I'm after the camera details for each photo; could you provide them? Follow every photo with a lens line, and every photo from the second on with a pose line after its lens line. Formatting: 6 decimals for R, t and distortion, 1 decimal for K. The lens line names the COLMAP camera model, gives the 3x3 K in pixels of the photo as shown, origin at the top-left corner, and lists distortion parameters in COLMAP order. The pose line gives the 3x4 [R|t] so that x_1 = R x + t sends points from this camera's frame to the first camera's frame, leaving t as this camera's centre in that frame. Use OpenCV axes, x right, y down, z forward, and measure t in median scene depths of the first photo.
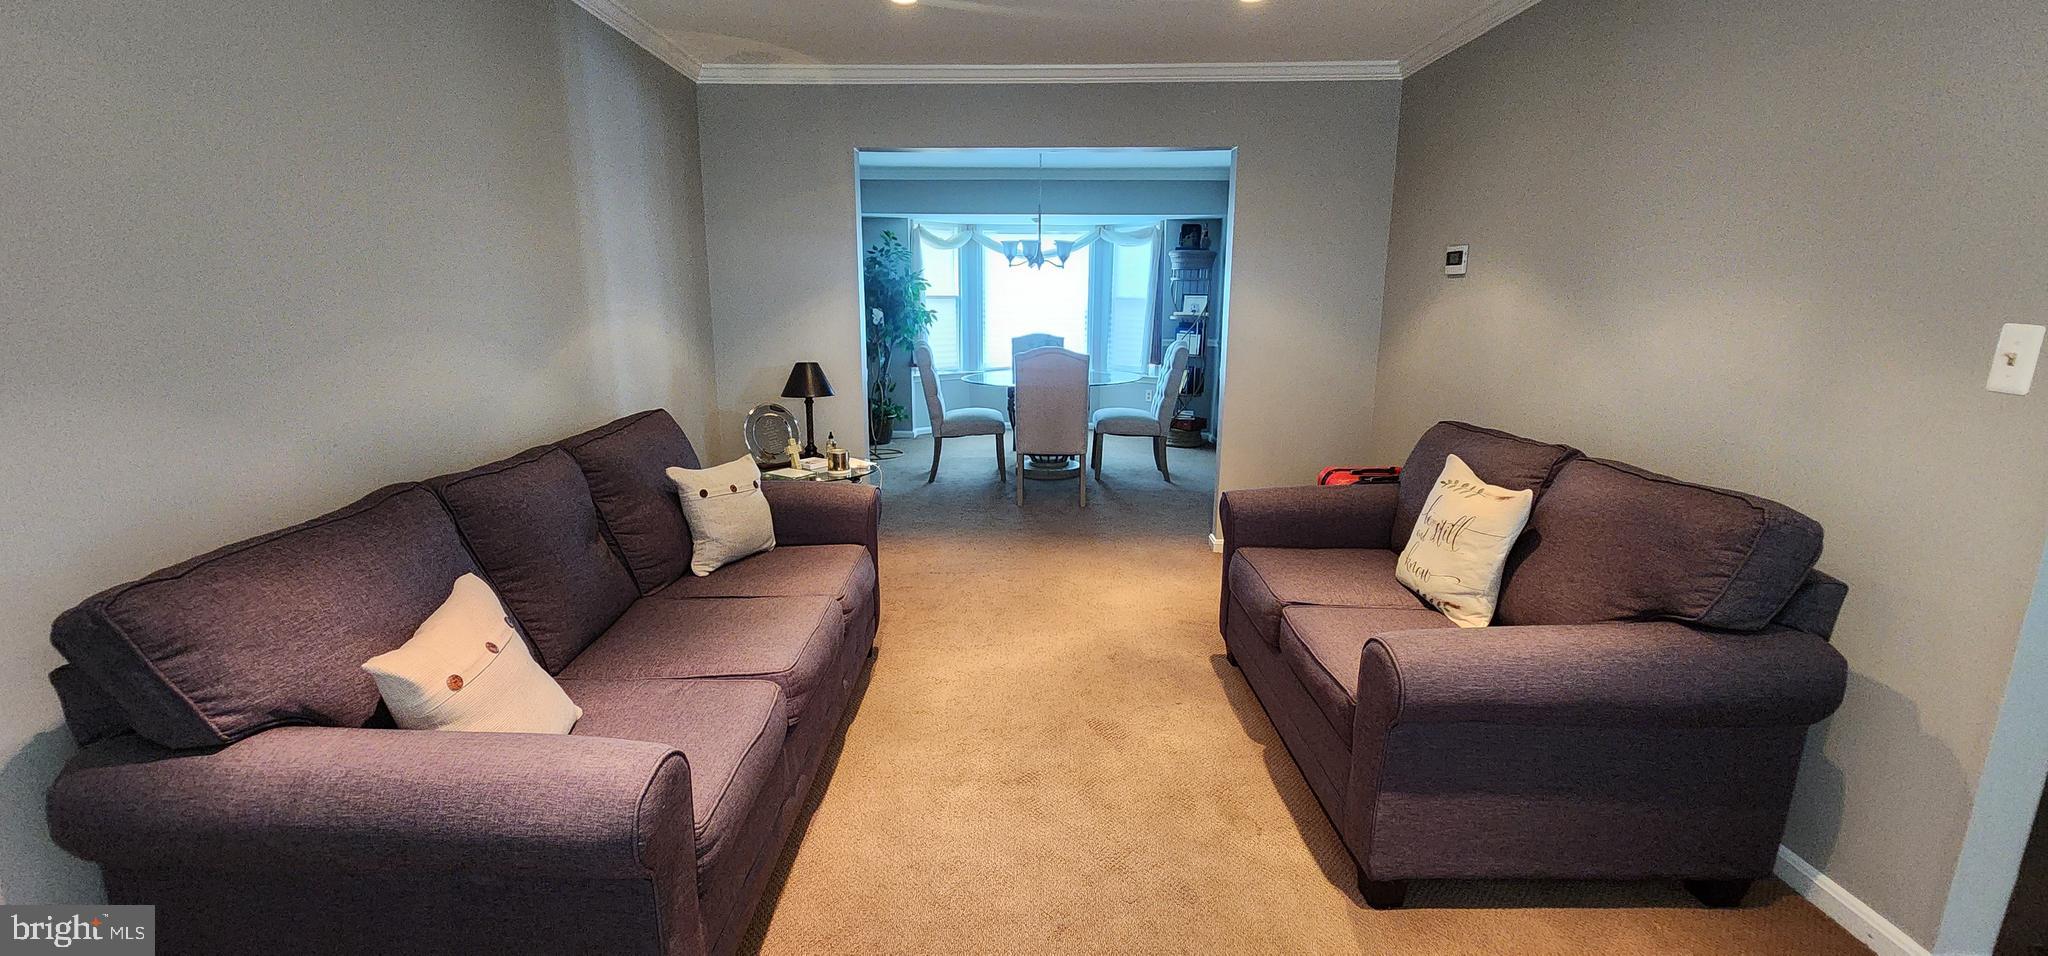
lens RADIAL K [[835.4, 0, 1020.6], [0, 835.4, 480.5], [0, 0, 1]] dist [-0.003633, -0.002256]
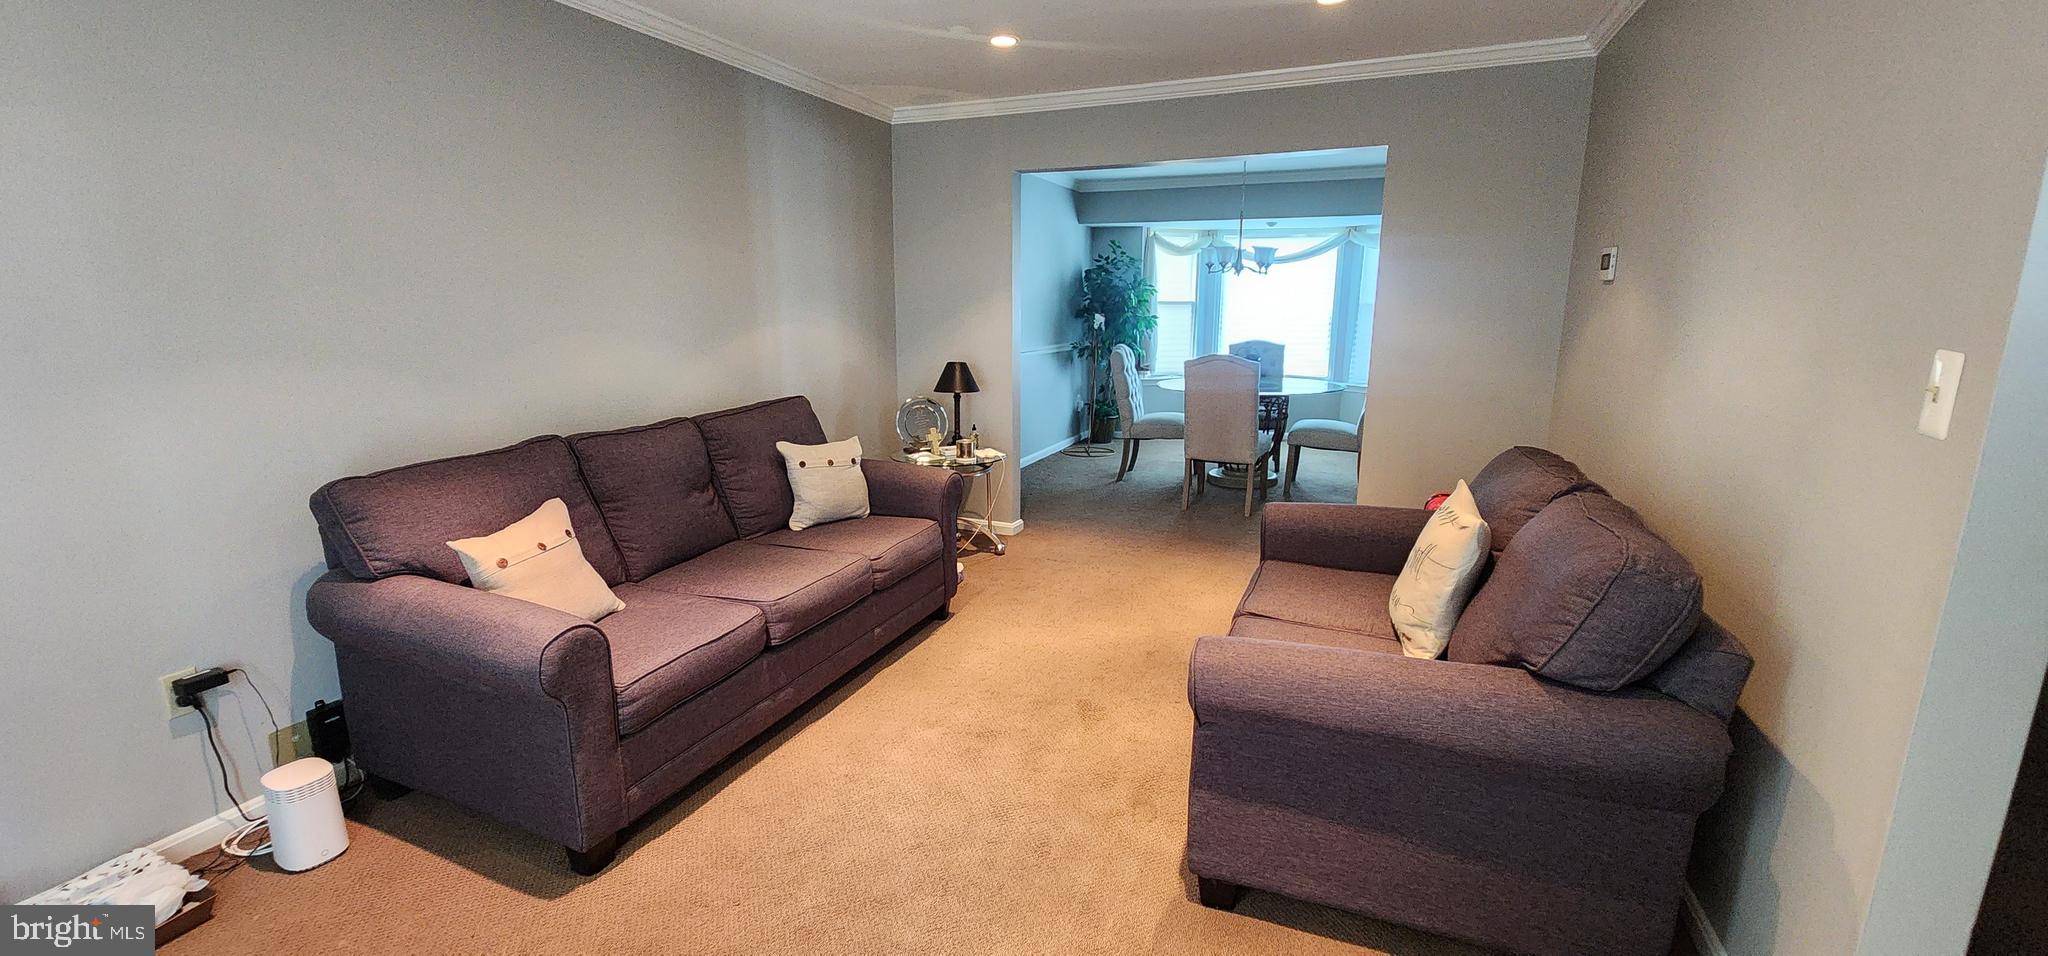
lens RADIAL K [[835.4, 0, 1014.1], [0, 835.4, 480.5], [0, 0, 1]] dist [-0.003633, -0.002256]
pose [[0.924150, 0.079497, -0.373667, 0.377610], [-0.080839, 0.996654, 0.012106, -0.001224], [0.373379, 0.019019, 0.927484, -0.034736]]
